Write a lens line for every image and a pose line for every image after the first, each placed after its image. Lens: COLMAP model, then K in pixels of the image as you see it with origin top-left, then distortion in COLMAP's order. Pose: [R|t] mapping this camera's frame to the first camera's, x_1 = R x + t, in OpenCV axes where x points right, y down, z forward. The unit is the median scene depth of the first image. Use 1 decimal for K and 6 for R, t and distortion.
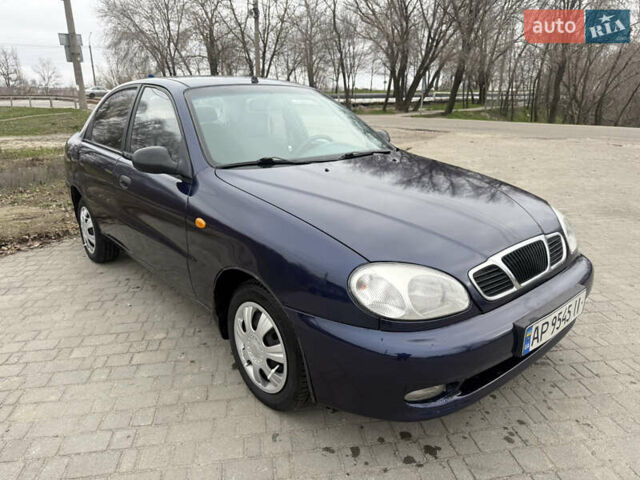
lens RADIAL K [[459.3, 0, 319.1], [0, 459.3, 239.5], [0, 0, 1]] dist [0.099143, -0.131675]
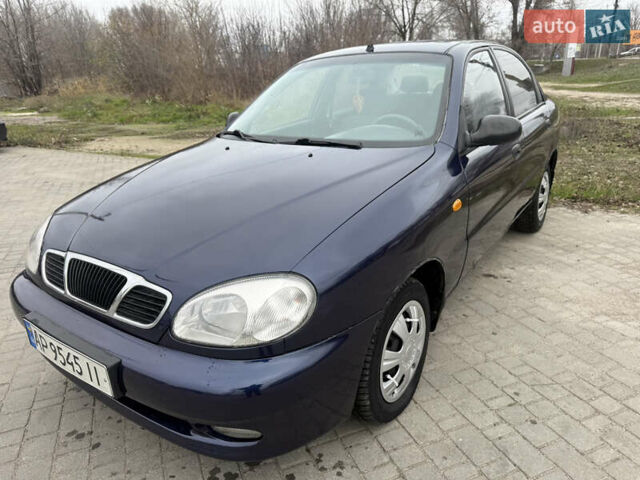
lens RADIAL K [[463.9, 0, 320.4], [0, 463.9, 239.4], [0, 0, 1]] dist [0.003744, -0.002056]
pose [[0.200302, 0.323958, -0.924624, 0.846673], [-0.235133, 0.932063, 0.275627, -0.234113], [0.951100, 0.162201, 0.262868, 0.767613]]
